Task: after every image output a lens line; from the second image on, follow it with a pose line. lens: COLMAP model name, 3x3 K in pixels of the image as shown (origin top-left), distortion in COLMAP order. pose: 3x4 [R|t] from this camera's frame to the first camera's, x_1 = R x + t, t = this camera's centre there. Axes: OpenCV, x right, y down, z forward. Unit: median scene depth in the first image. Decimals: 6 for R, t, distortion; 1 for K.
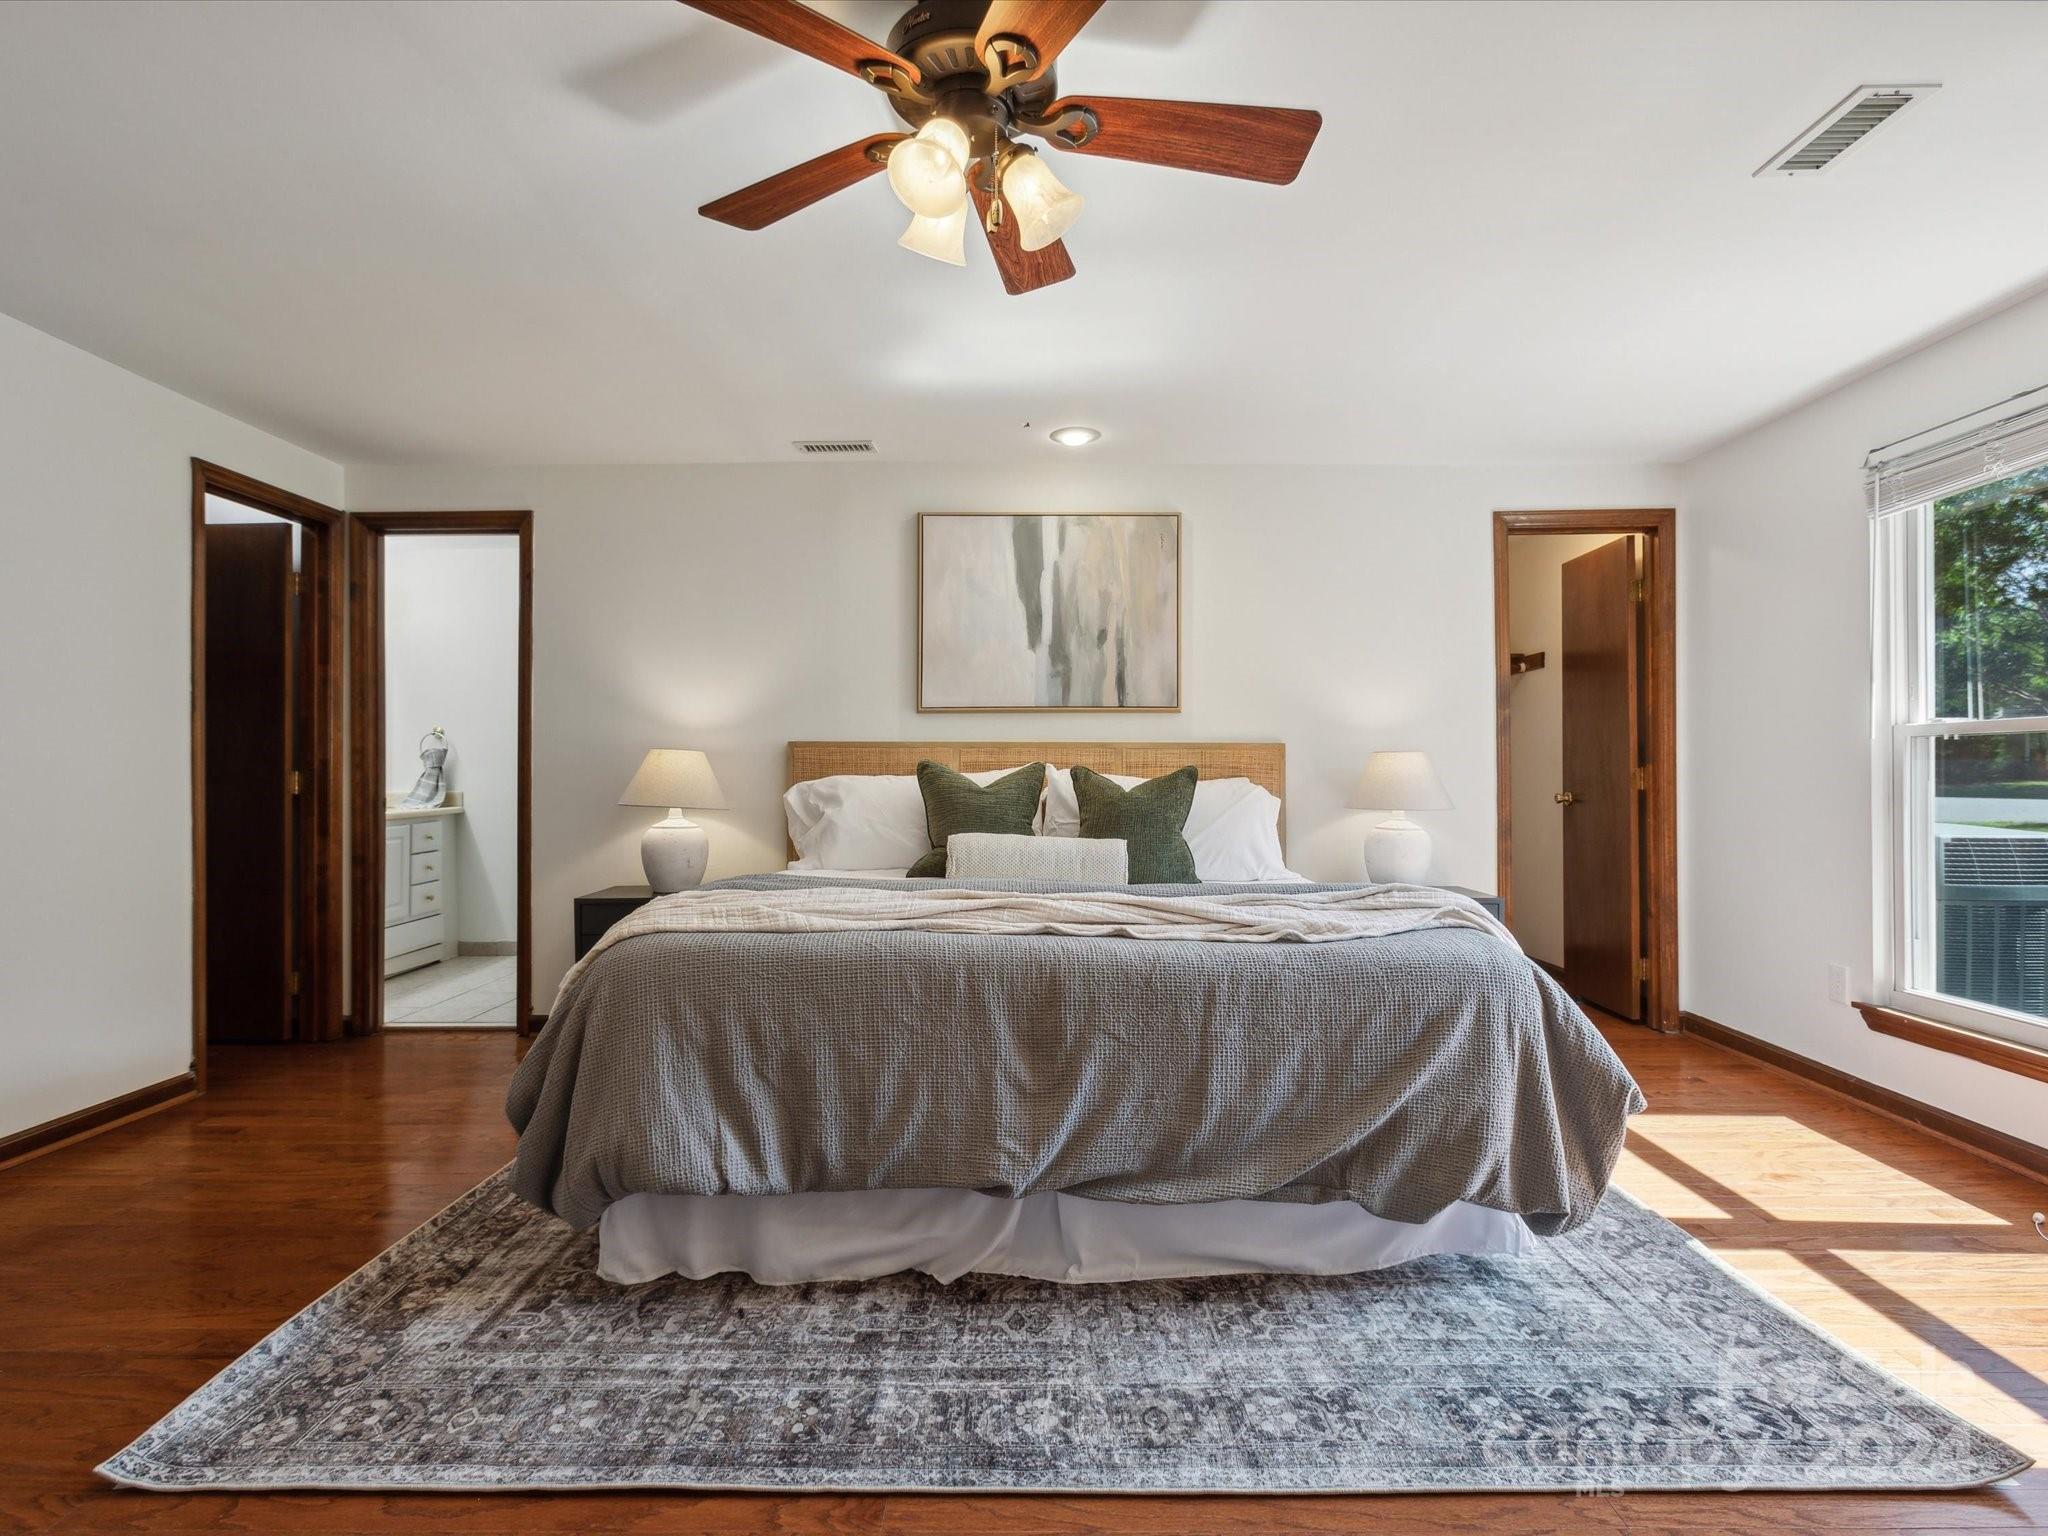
lens RADIAL K [[1064.7, 0, 1013.4], [0, 1064.7, 772.7], [0, 0, 1]] dist [-0.002742, 0.009026]
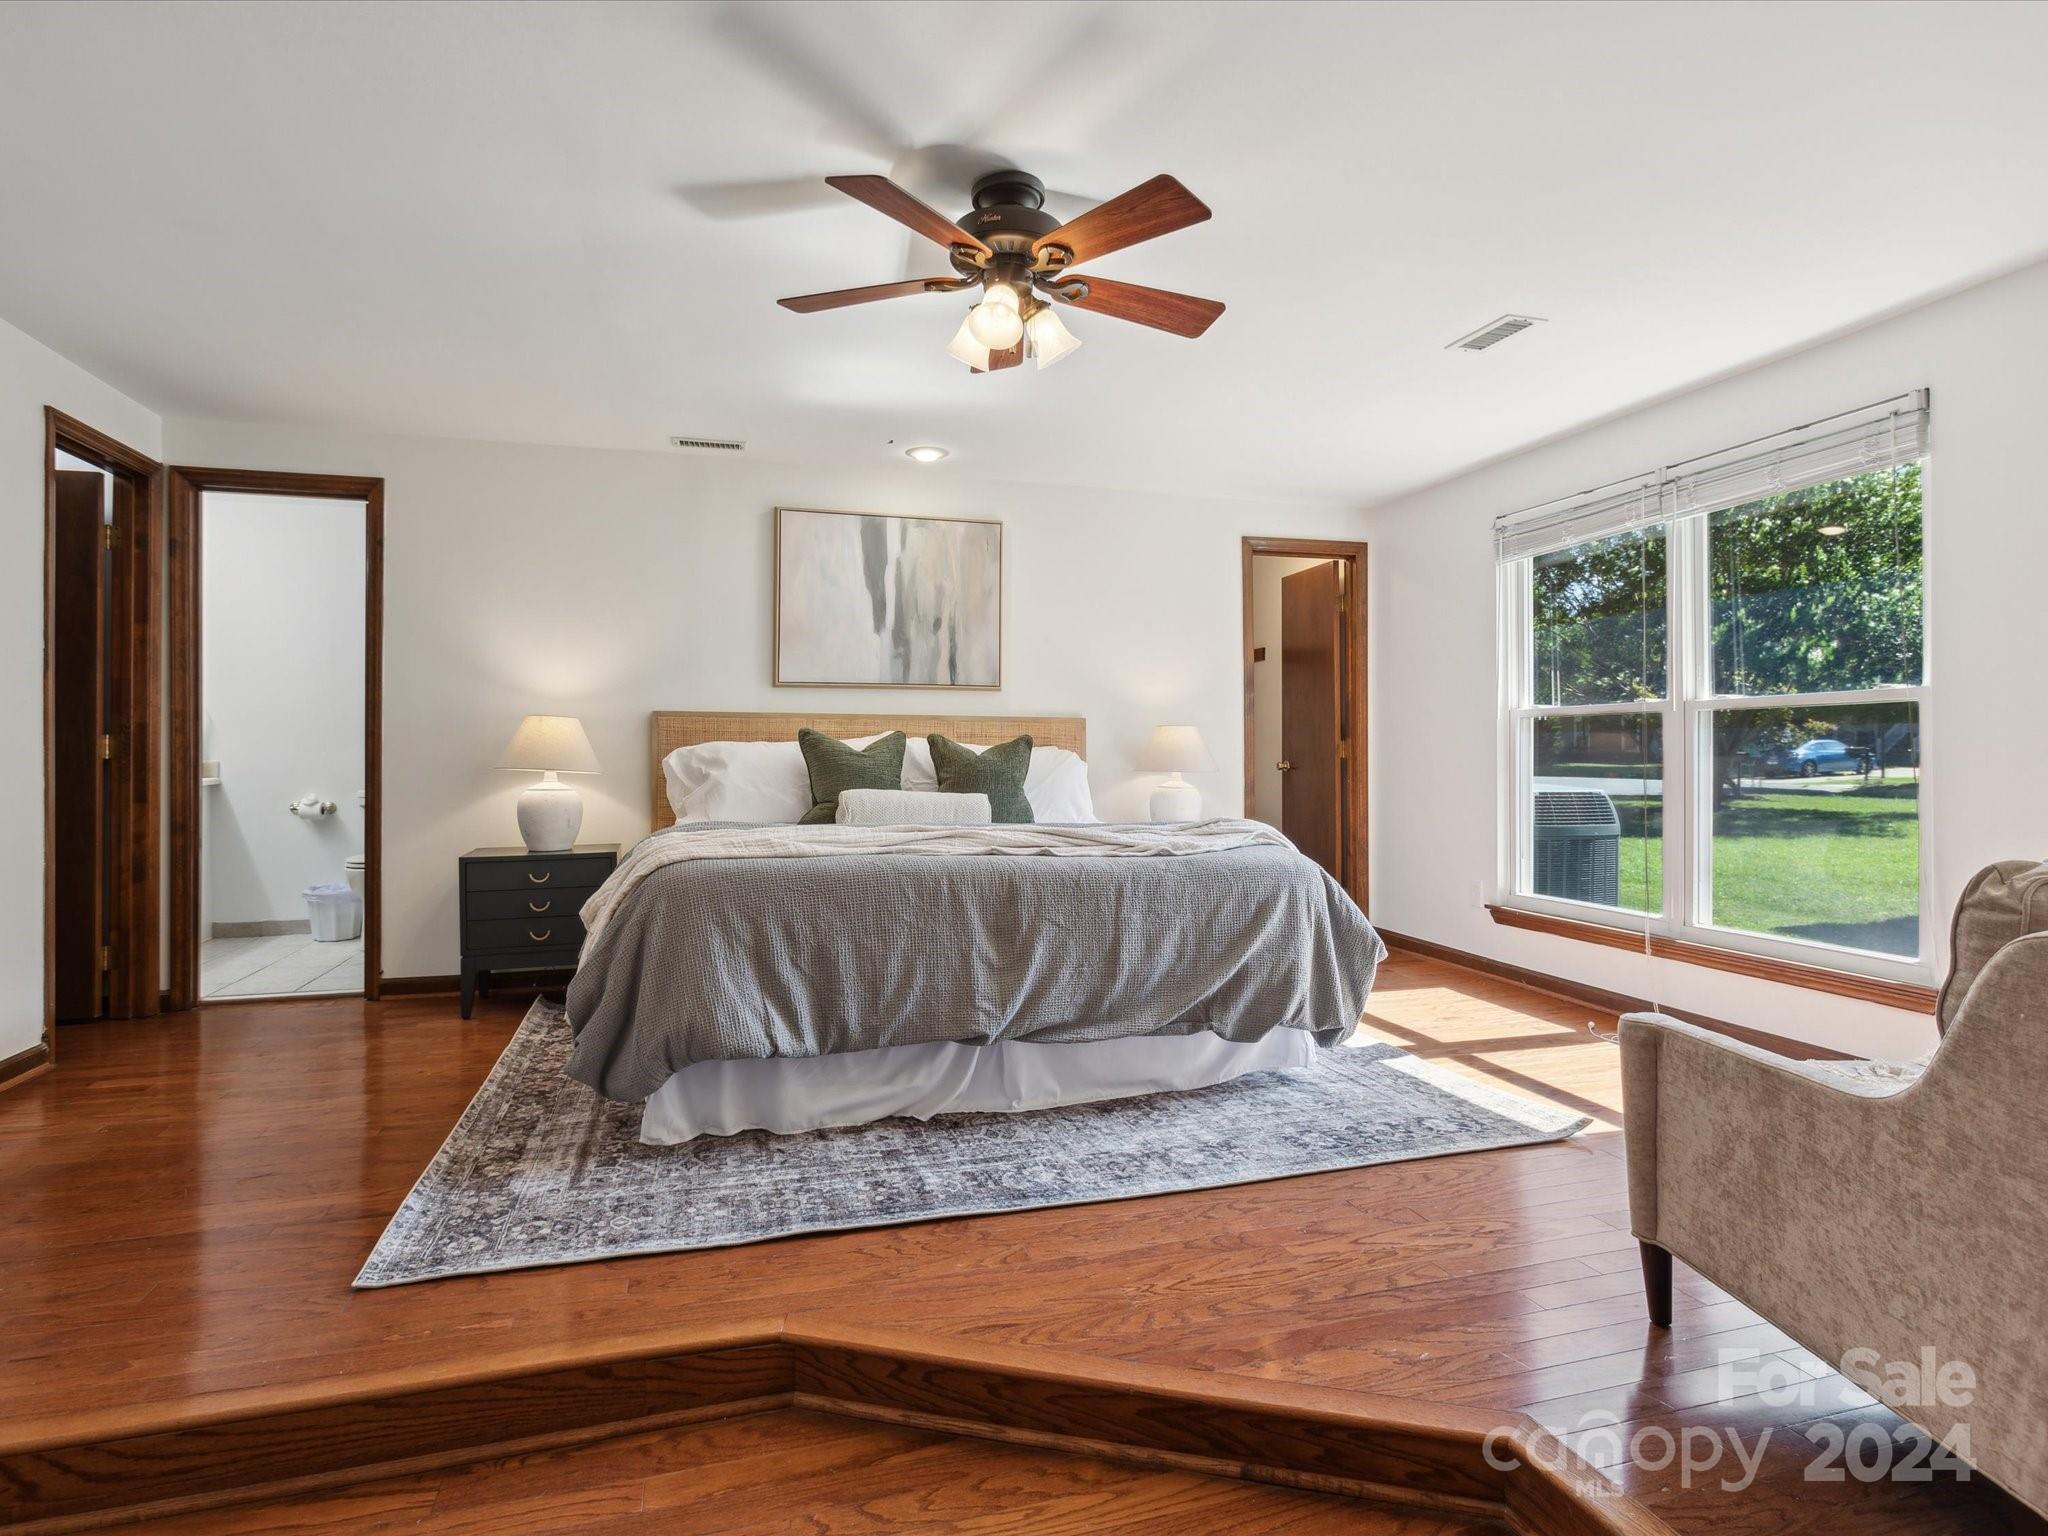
lens RADIAL K [[1064.7, 0, 1036.9], [0, 1064.7, 752.3], [0, 0, 1]] dist [-0.002742, 0.009026]
pose [[0.957938, 0.002747, 0.286962, -0.190512], [-0.002861, 0.999996, -0.000022, 0.014898], [-0.286961, -0.000800, 0.957942, -0.184505]]
